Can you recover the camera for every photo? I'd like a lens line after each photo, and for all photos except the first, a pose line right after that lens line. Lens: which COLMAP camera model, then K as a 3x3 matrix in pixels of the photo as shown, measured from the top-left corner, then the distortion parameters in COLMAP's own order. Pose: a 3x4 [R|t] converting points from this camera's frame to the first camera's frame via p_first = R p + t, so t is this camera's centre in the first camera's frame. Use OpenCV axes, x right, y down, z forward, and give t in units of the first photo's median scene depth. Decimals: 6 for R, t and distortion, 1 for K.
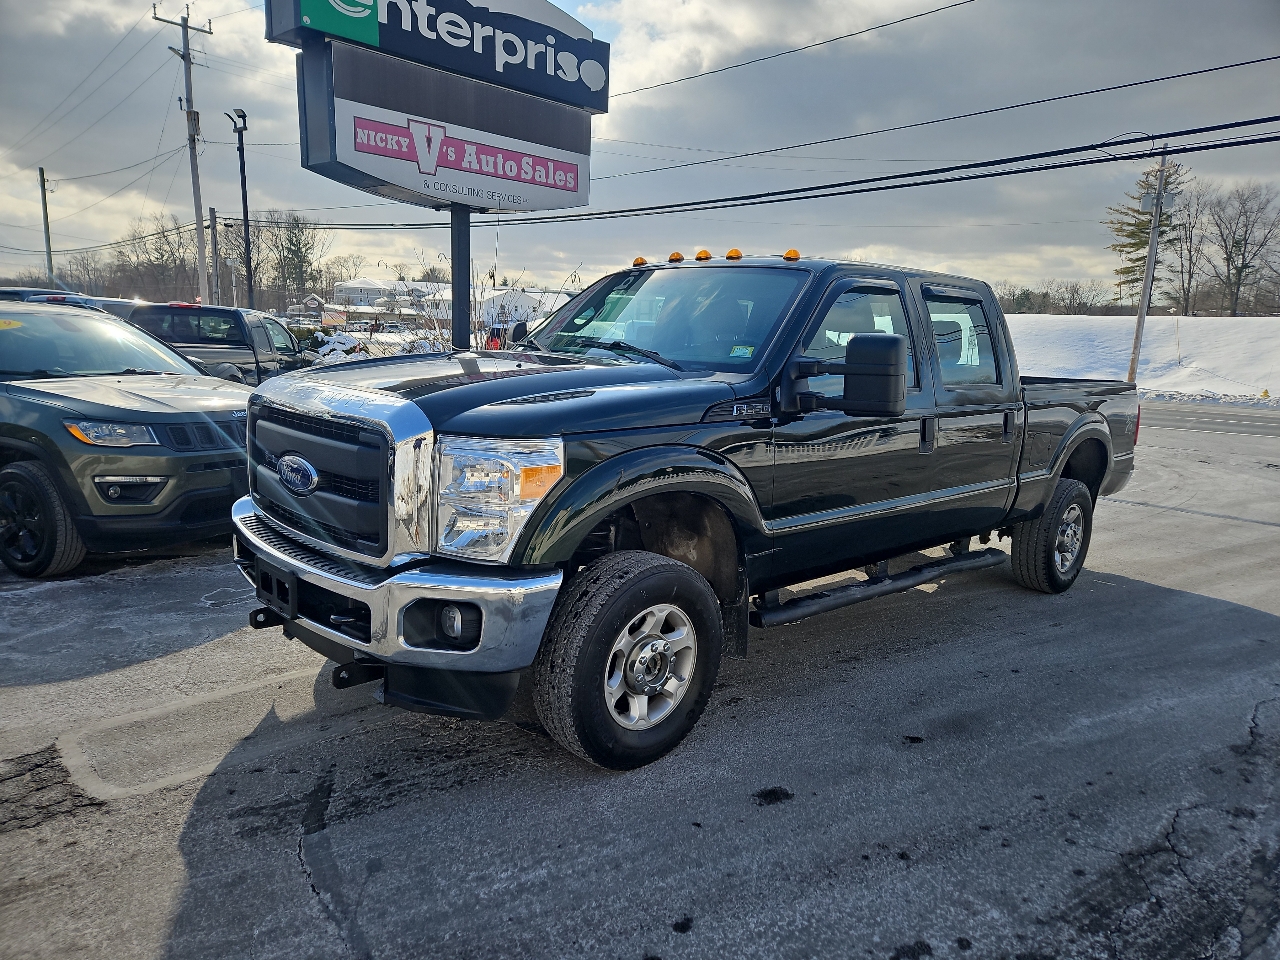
lens RADIAL K [[860.2, 0, 638.7], [0, 860.2, 478.3], [0, 0, 1]] dist [0.083938, -0.068373]
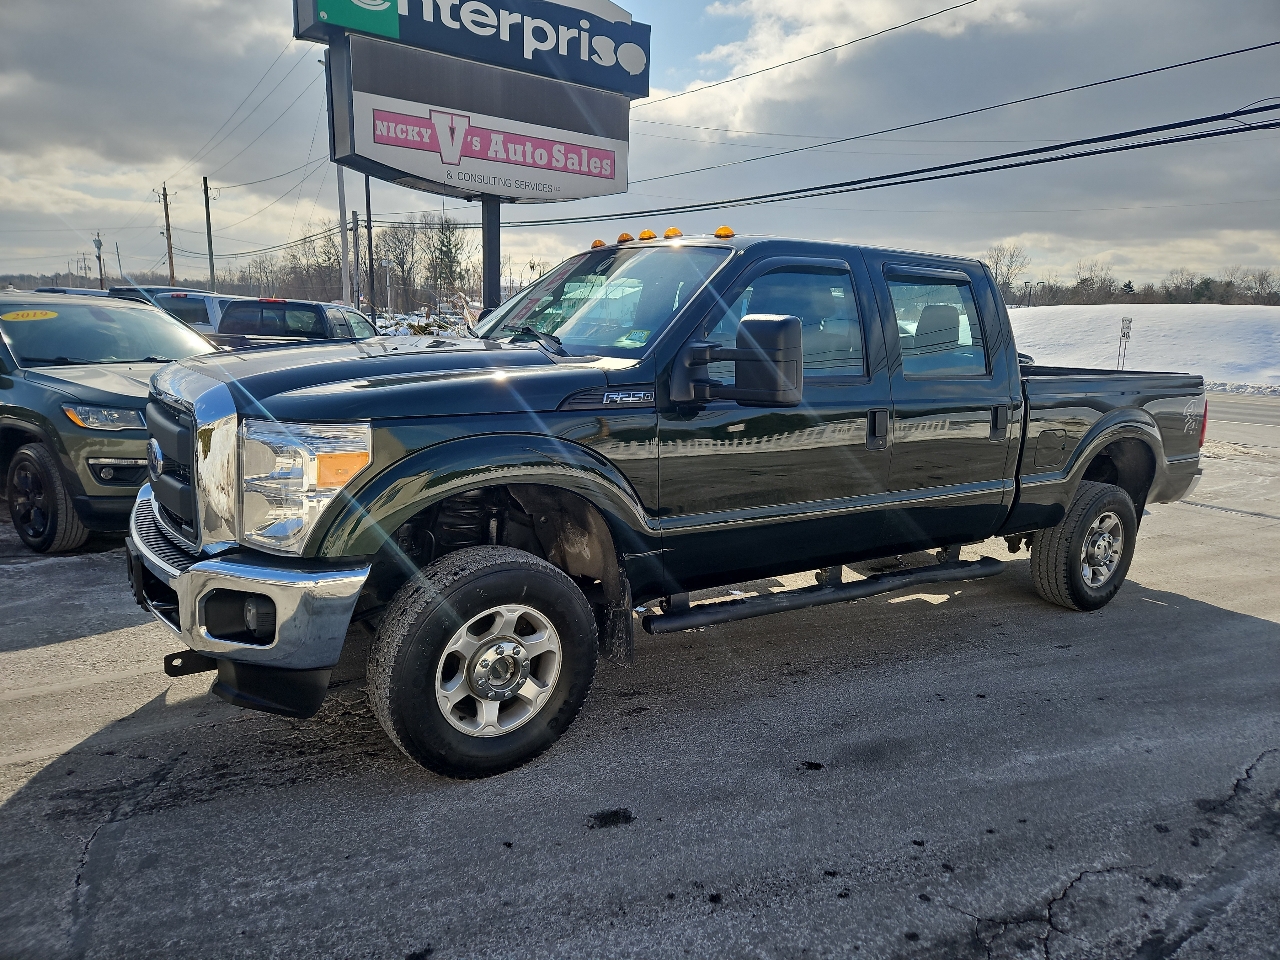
lens RADIAL K [[859.4, 0, 645.3], [0, 859.4, 476.8], [0, 0, 1]] dist [0.082448, -0.068074]
pose [[0.988637, 0.022459, -0.148635, 0.188975], [-0.021905, 0.999746, 0.005363, -0.000334], [0.148717, -0.002046, 0.988878, 0.059580]]
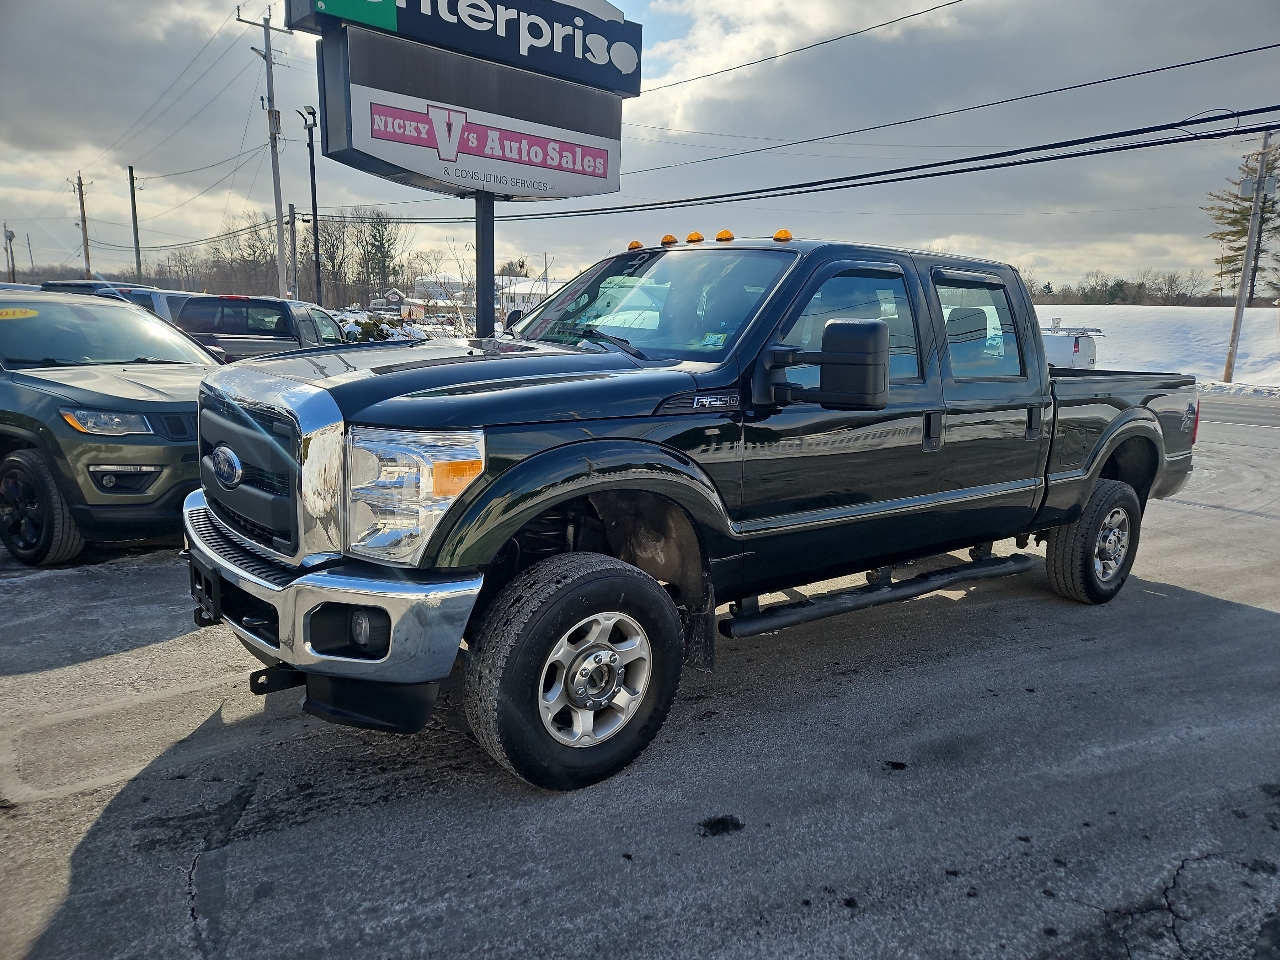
lens RADIAL K [[861.3, 0, 649.1], [0, 861.3, 472.7], [0, 0, 1]] dist [0.079255, -0.061291]
pose [[0.997222, 0.012371, -0.073458, 0.084382], [-0.012271, 0.999923, 0.001812, -0.003197], [0.073475, -0.000906, 0.997297, 0.050440]]
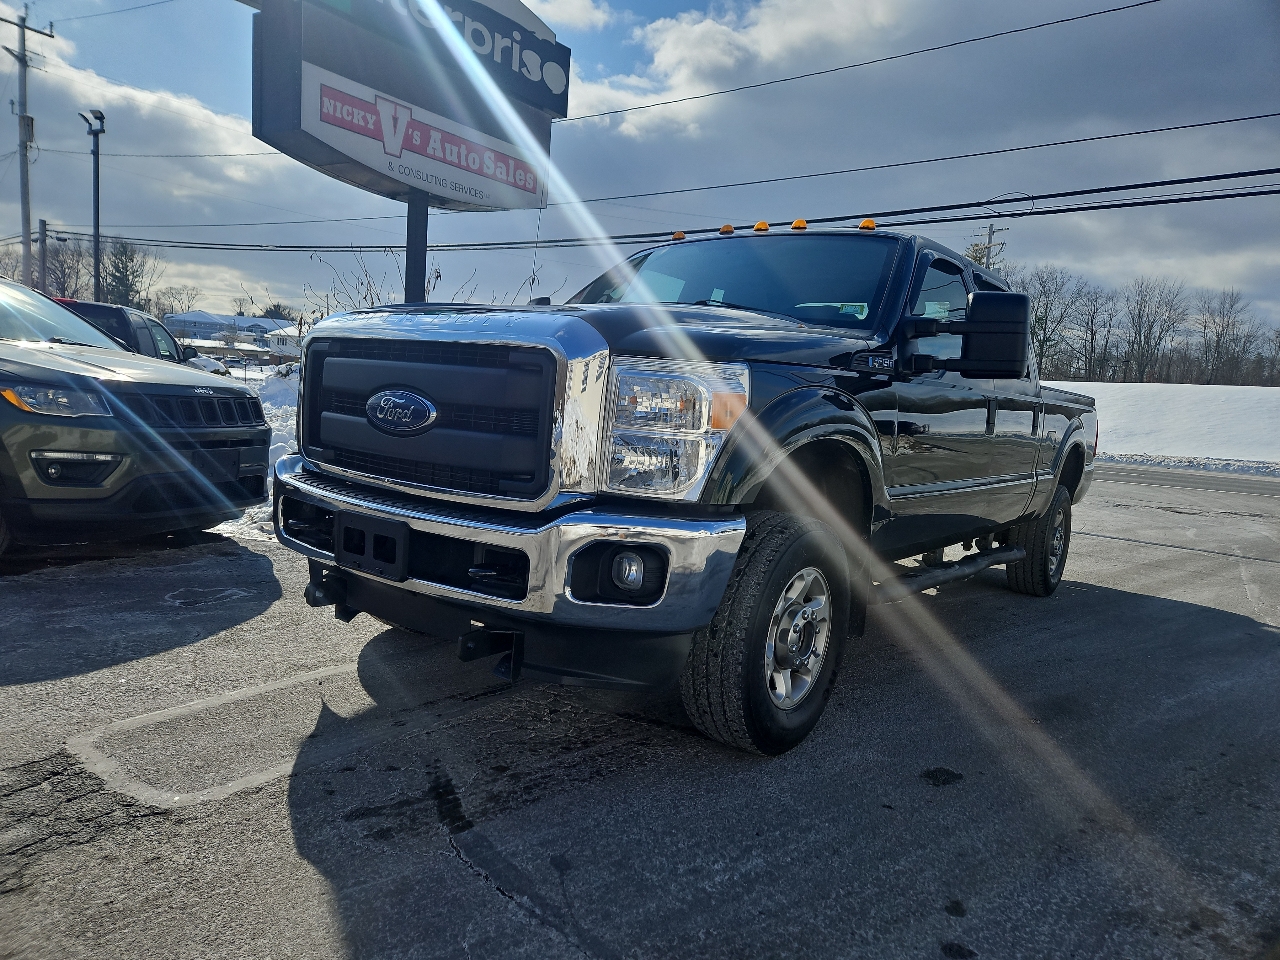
lens RADIAL K [[862.8, 0, 637.3], [0, 862.8, 470.0], [0, 0, 1]] dist [0.079084, -0.066330]
pose [[0.985740, 0.017554, 0.167357, -0.187658], [-0.006288, 0.997692, -0.067610, 0.066162], [-0.168158, 0.065593, 0.983575, 0.082160]]
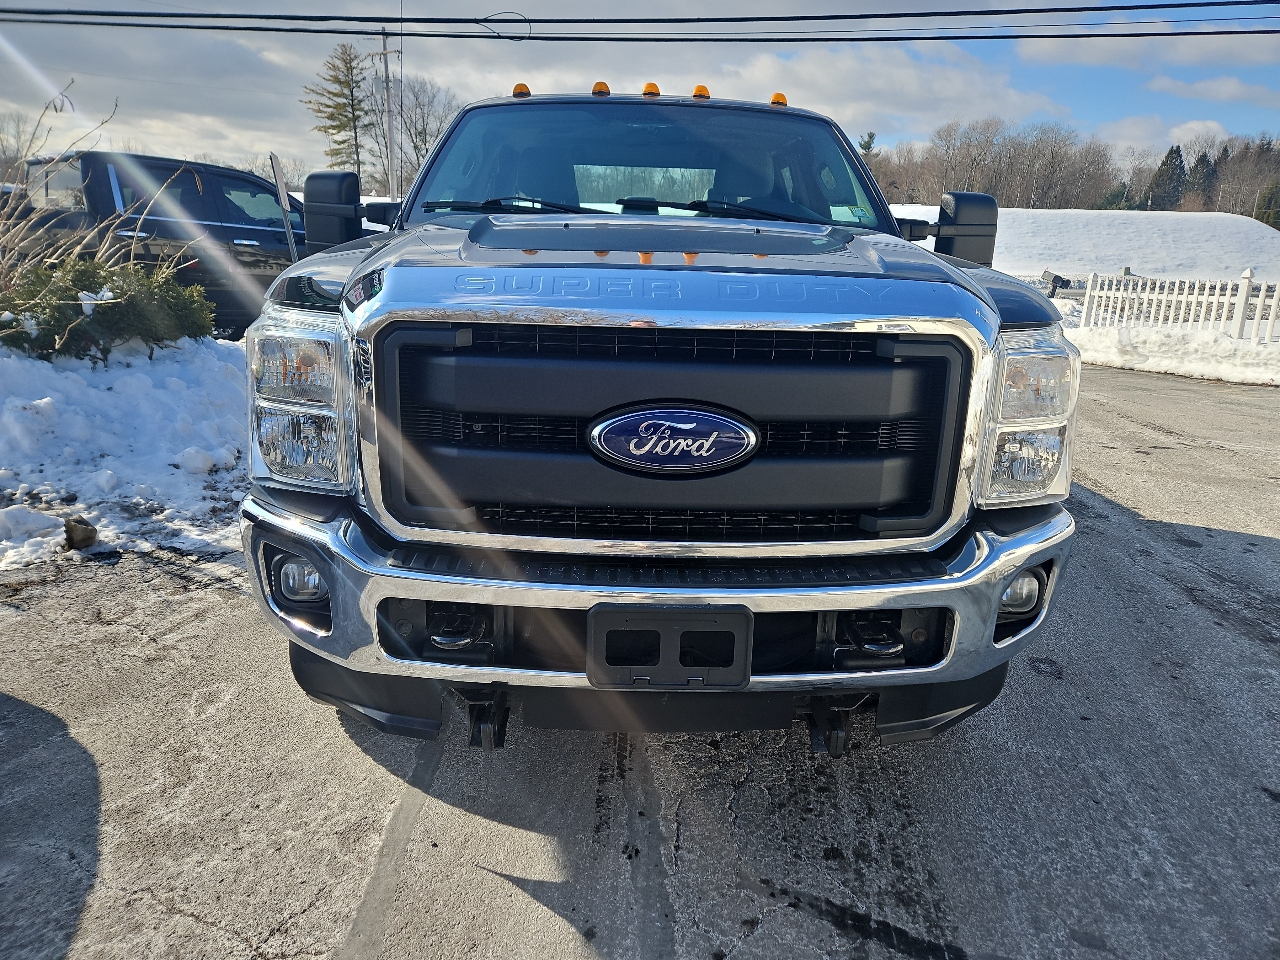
lens RADIAL K [[859.4, 0, 645.3], [0, 859.4, 476.8], [0, 0, 1]] dist [0.082448, -0.068074]
pose [[0.666504, -0.214617, 0.713941, -0.489234], [0.122204, 0.976164, 0.179360, -0.050234], [-0.735418, -0.032298, 0.676844, 0.397100]]
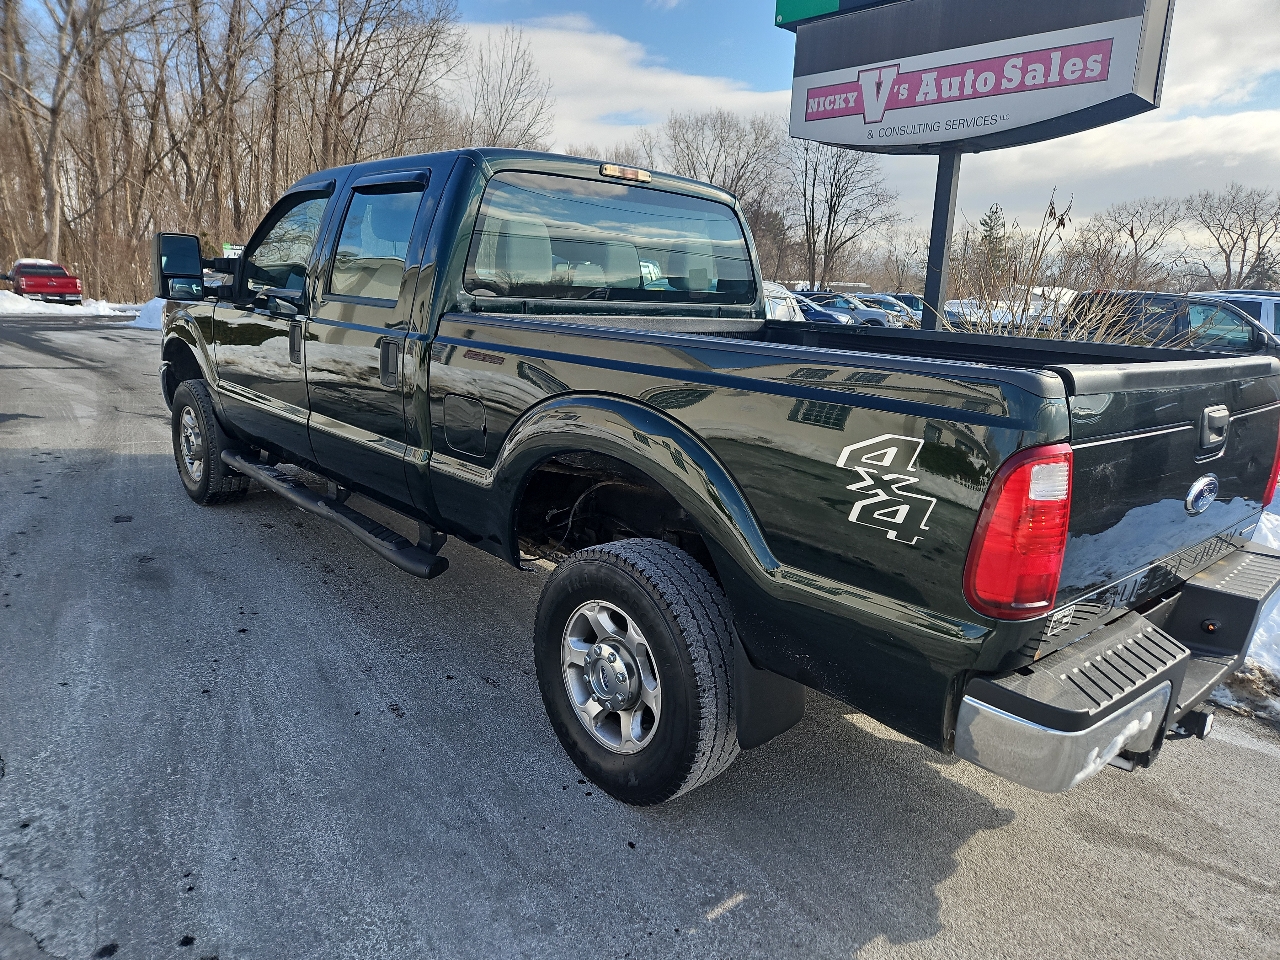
lens RADIAL K [[858.9, 0, 652.9], [0, 858.9, 480.4], [0, 0, 1]] dist [0.083142, -0.070320]
pose [[-0.013223, 0.178298, -0.983888, 1.057836], [-0.212346, 0.961029, 0.177009, -0.130333], [0.977105, 0.211265, 0.025153, 1.149040]]
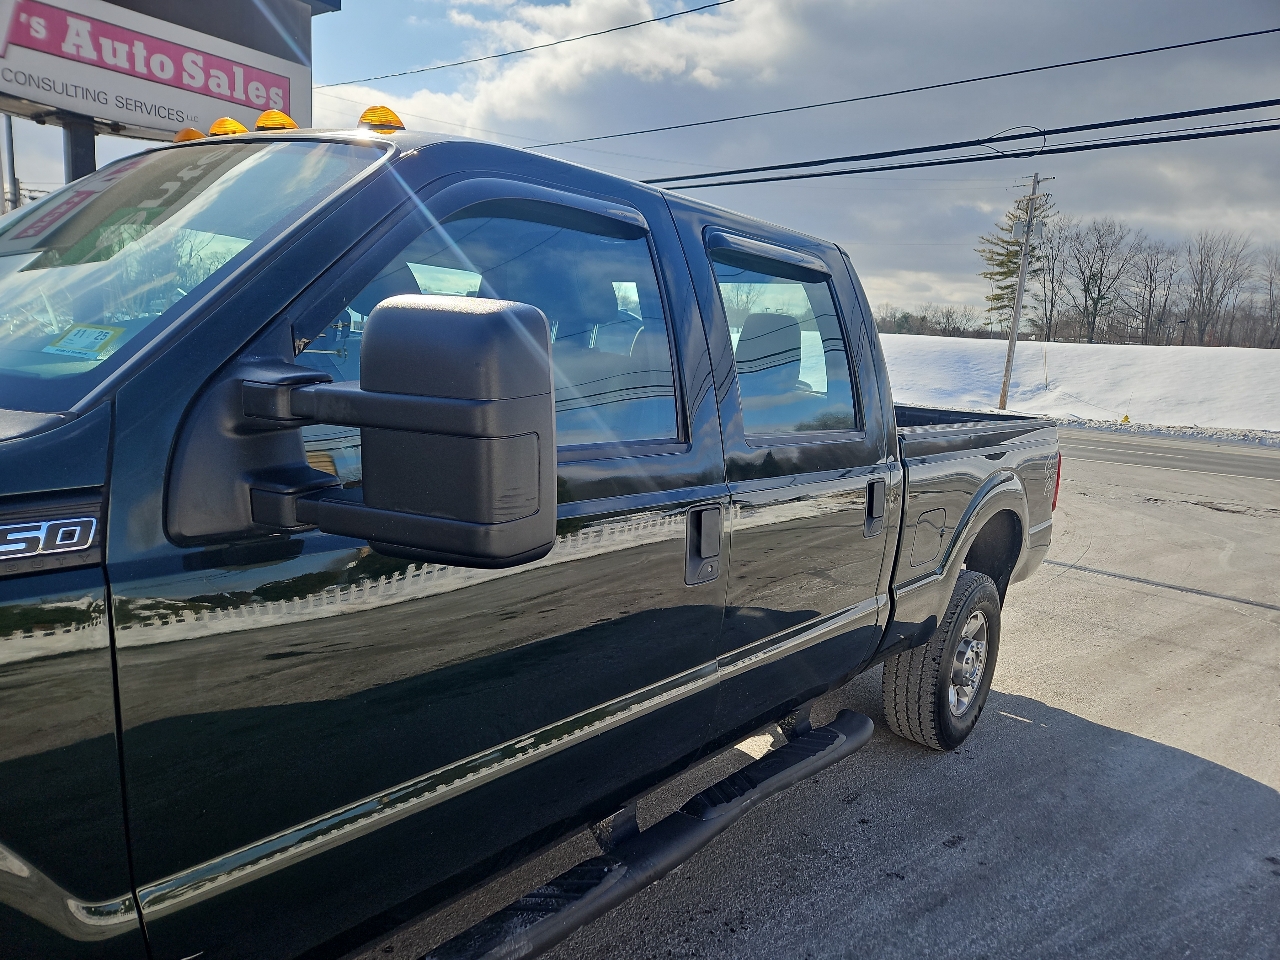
lens RADIAL K [[859.4, 0, 645.3], [0, 859.4, 476.8], [0, 0, 1]] dist [0.082448, -0.068074]
pose [[0.991871, 0.013377, 0.126545, 0.201006], [-0.011807, 0.999844, -0.013144, -0.066290], [-0.126701, 0.011543, 0.991874, 0.455666]]
